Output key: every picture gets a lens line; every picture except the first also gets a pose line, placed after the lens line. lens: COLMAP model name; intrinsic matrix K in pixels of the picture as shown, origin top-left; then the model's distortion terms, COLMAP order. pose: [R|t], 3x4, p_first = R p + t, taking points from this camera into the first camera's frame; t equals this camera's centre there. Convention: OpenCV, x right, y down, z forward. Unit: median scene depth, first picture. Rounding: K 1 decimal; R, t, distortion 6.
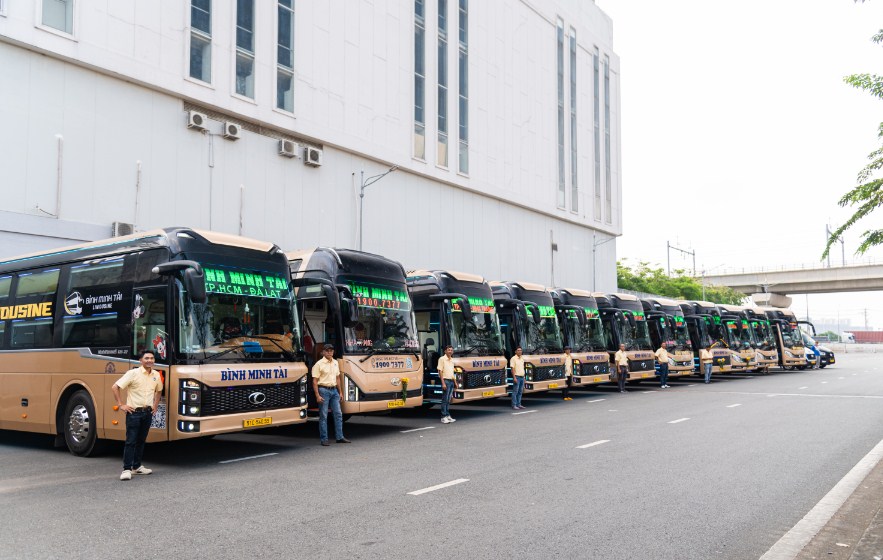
lens RADIAL K [[705.0, 0, 442.7], [0, 705.0, 299.6], [0, 0, 1]] dist [0.079749, -0.002759]
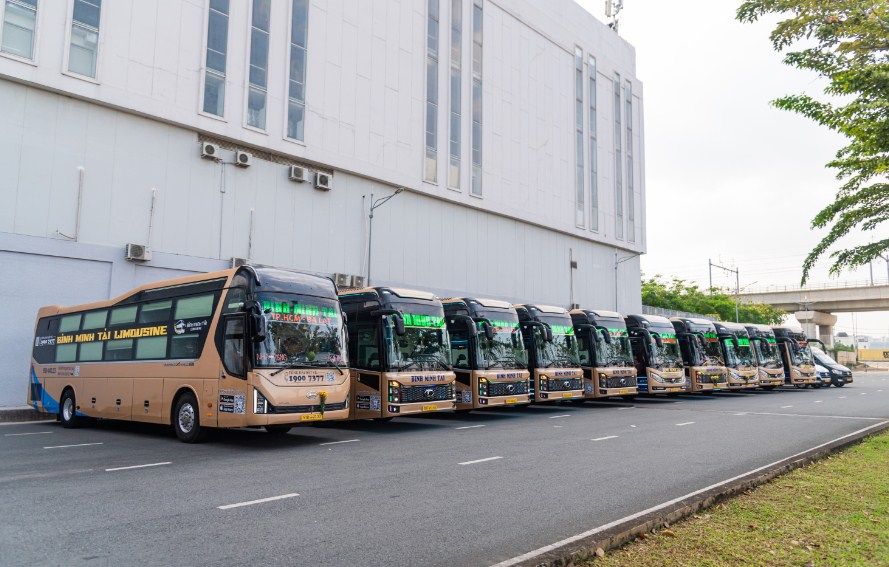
lens RADIAL K [[674.0, 0, 456.7], [0, 674.0, 282.8], [0, 0, 1]] dist [0.036435, -0.004138]
pose [[0.995408, -0.000051, -0.095728, 0.119402], [-0.004537, 0.998851, -0.047704, -0.000786], [0.095620, 0.047919, 0.994264, 0.014619]]
